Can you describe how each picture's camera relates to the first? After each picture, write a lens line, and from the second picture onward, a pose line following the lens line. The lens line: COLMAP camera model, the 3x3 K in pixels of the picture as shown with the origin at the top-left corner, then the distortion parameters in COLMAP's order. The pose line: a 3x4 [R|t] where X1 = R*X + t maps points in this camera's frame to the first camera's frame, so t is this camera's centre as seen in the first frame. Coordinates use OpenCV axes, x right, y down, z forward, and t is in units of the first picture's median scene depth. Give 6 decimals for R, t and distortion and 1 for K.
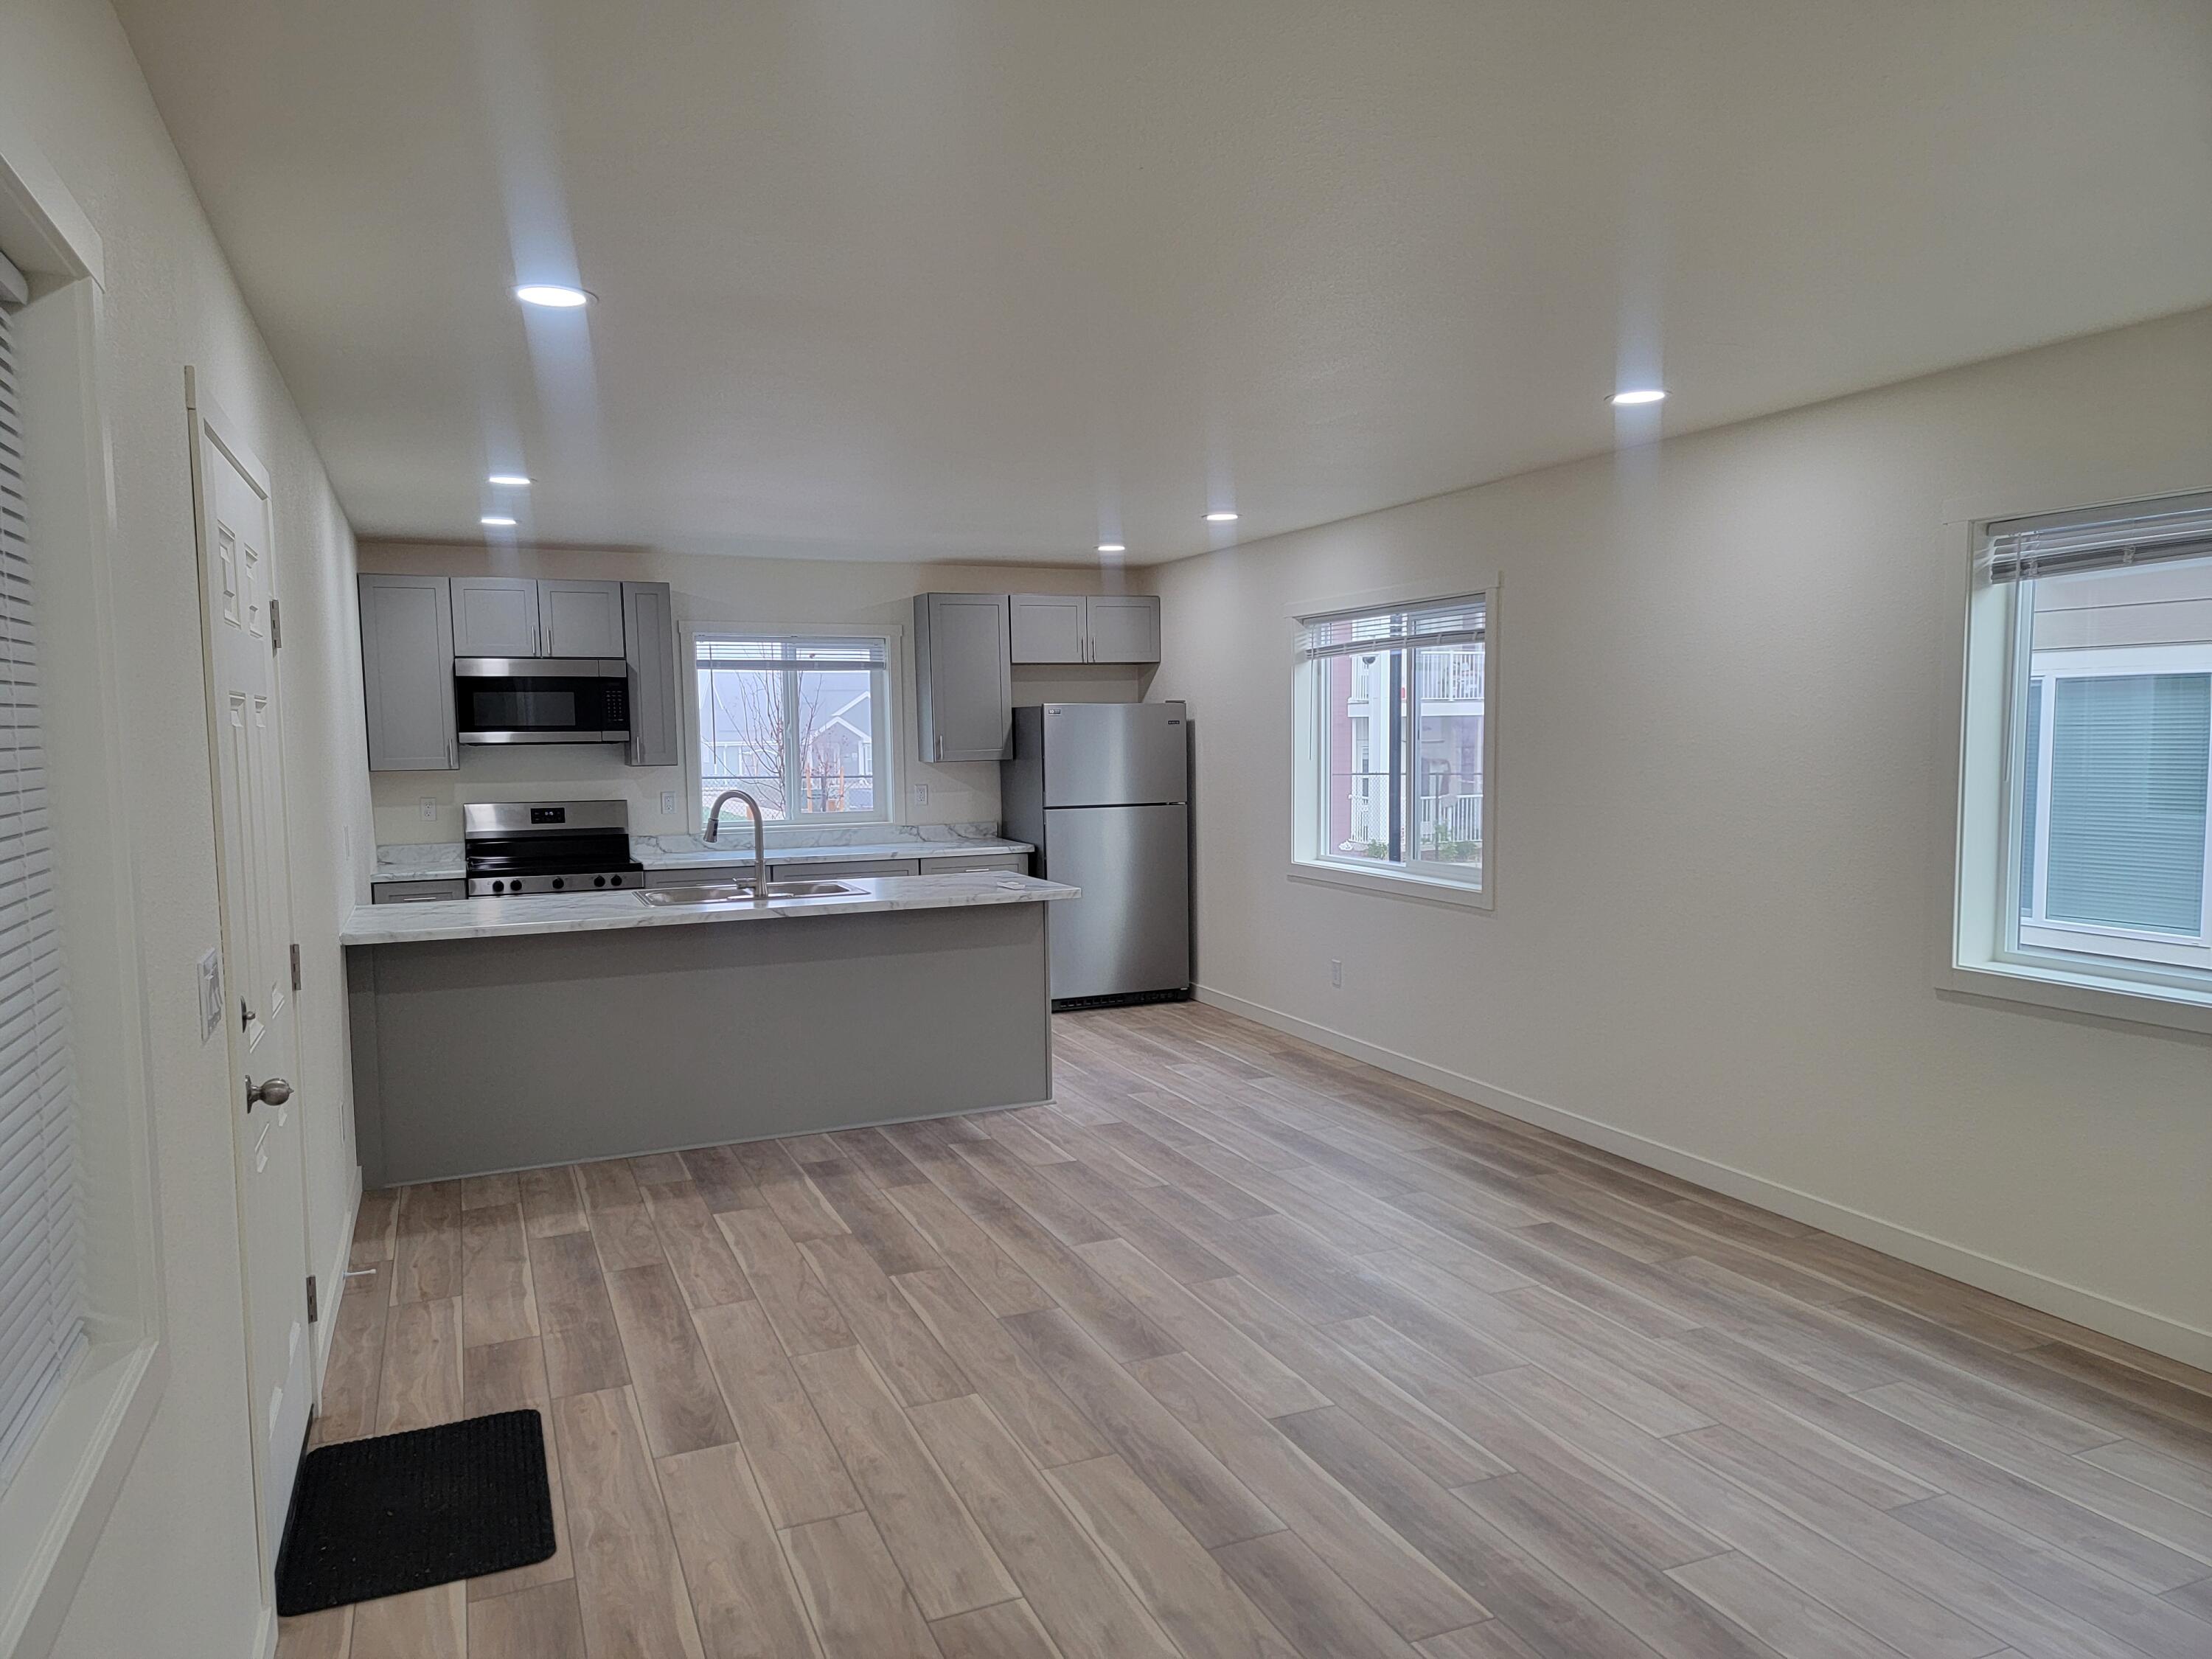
lens RADIAL K [[1549.2, 0, 1111.4], [0, 1549.2, 835.8], [0, 0, 1]] dist [0.008392, 0.000228]
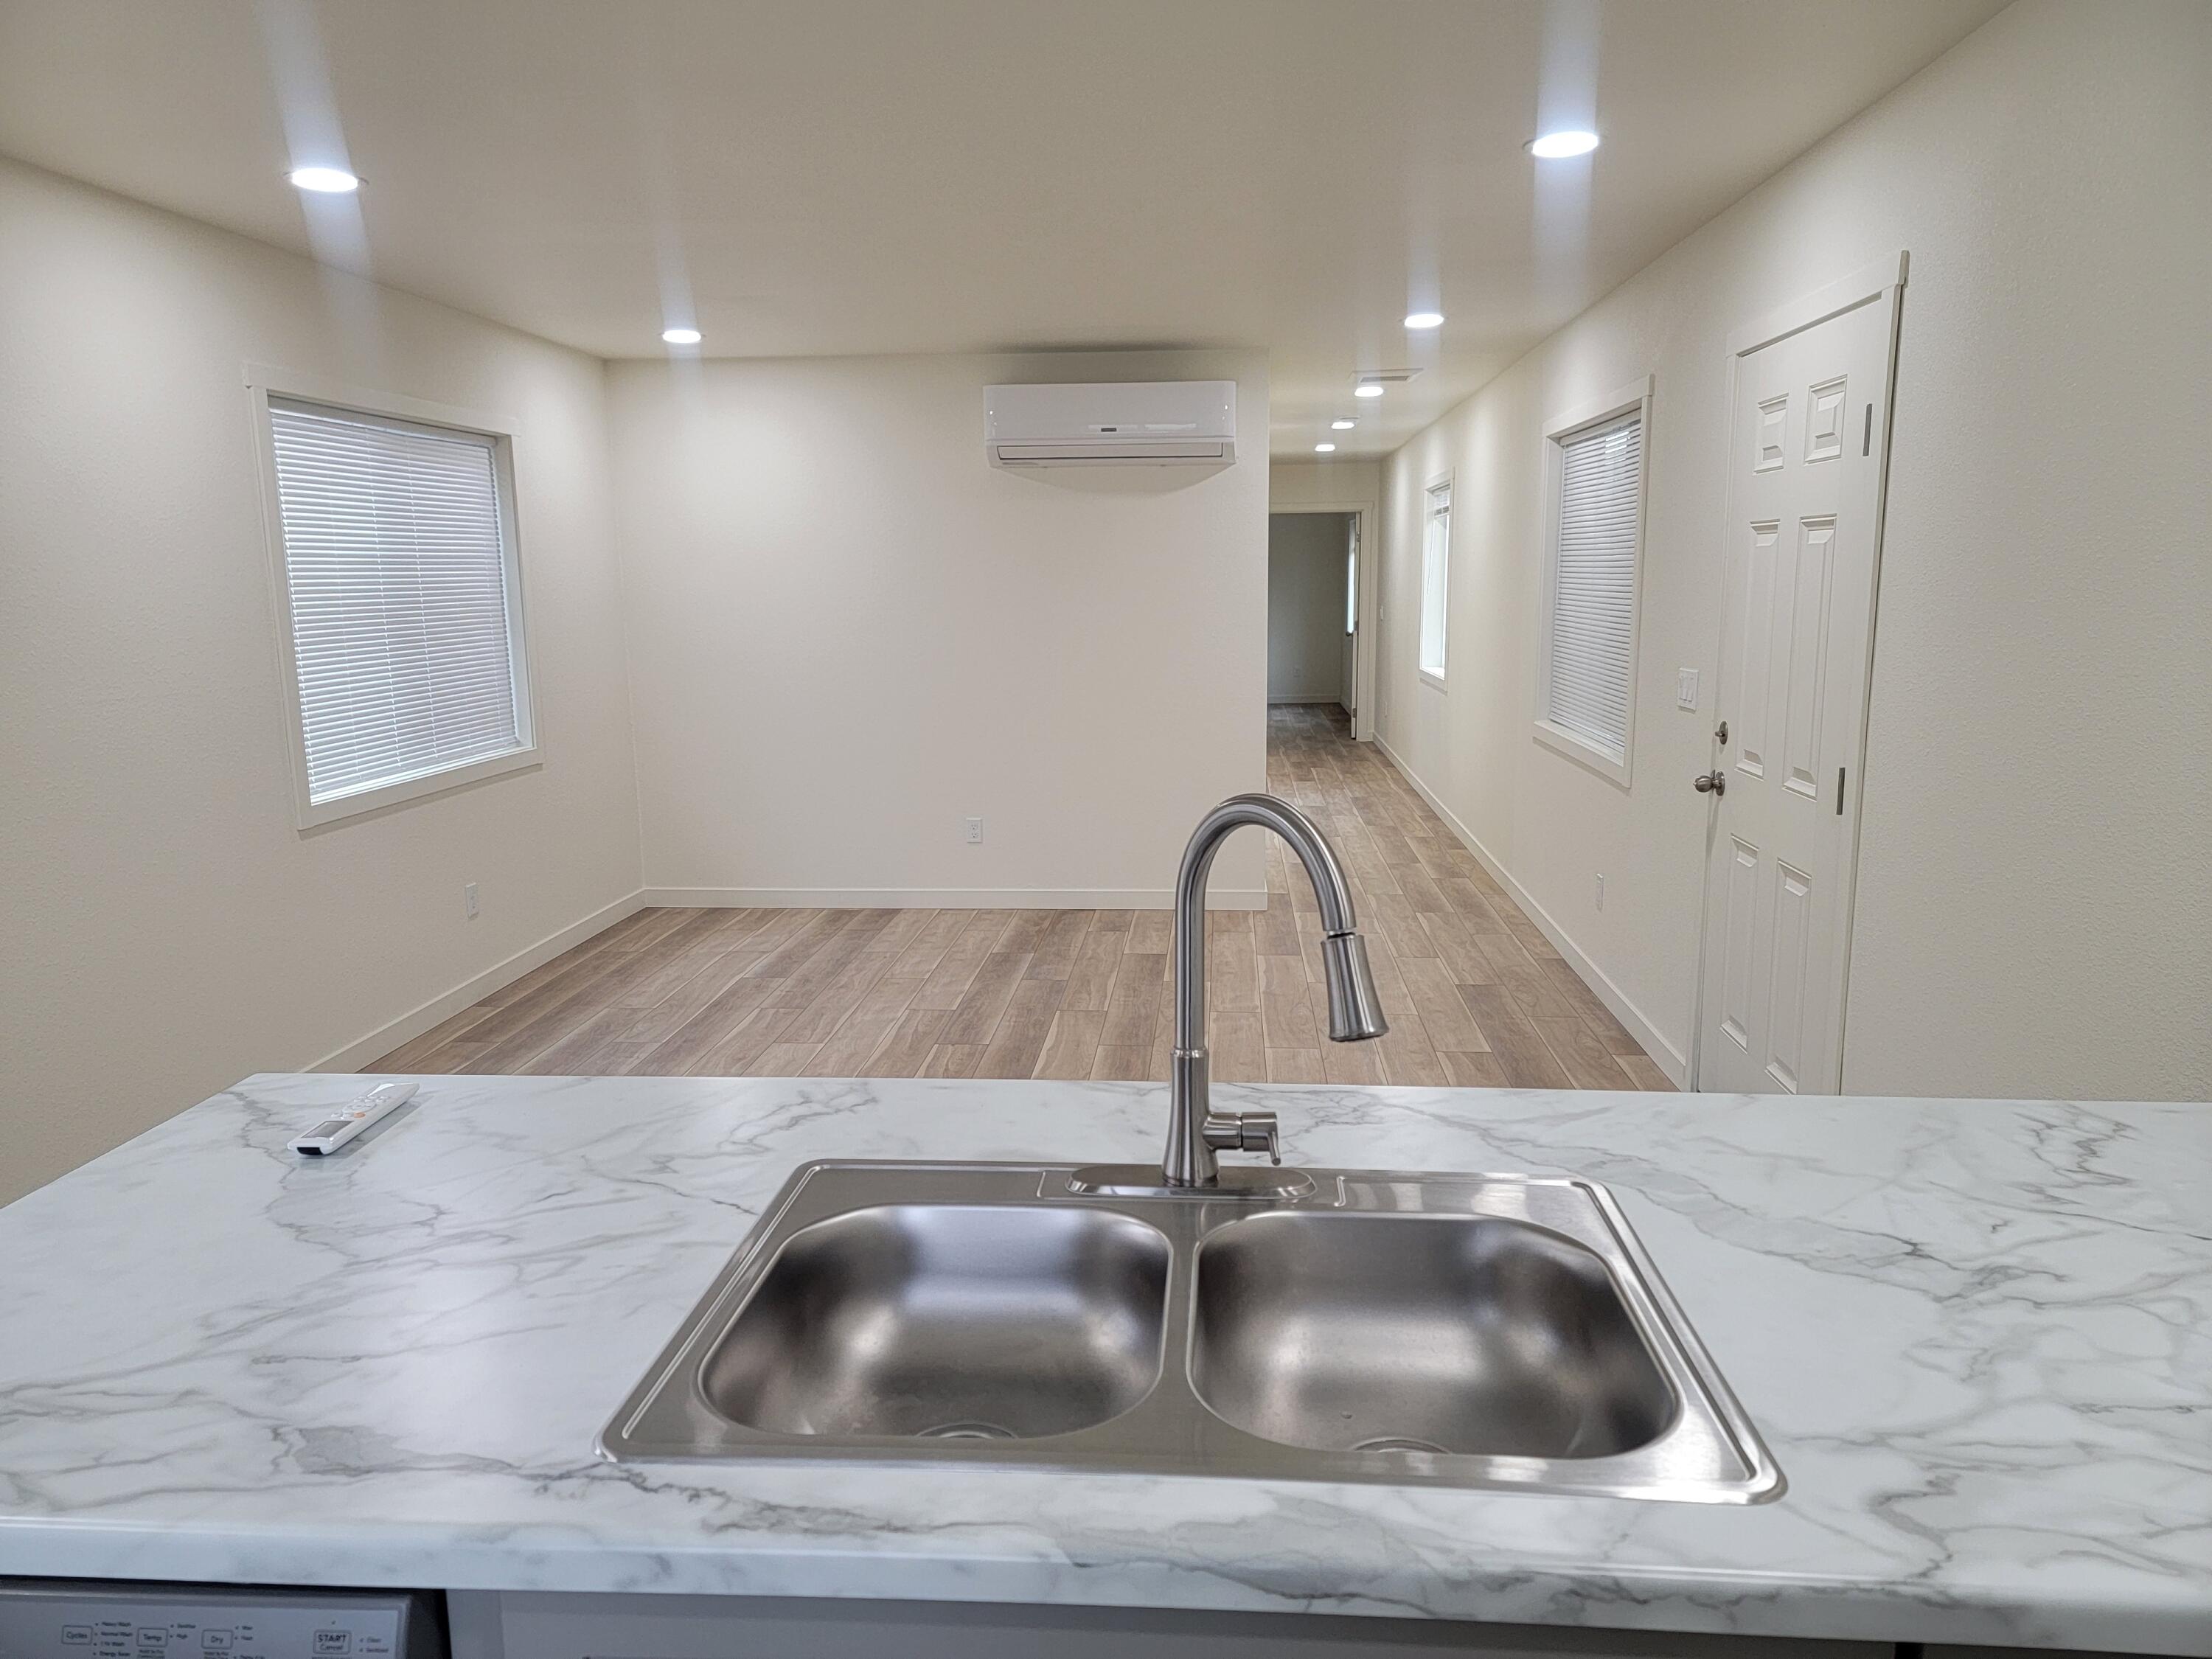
lens RADIAL K [[1549.2, 0, 1111.1], [0, 1549.2, 833.9], [0, 0, 1]] dist [0.008392, 0.000228]
pose [[-0.892888, -0.056714, 0.446692, -0.596357], [0.047920, 0.974434, 0.219506, -0.144825], [-0.447721, 0.217400, -0.867343, 2.226942]]
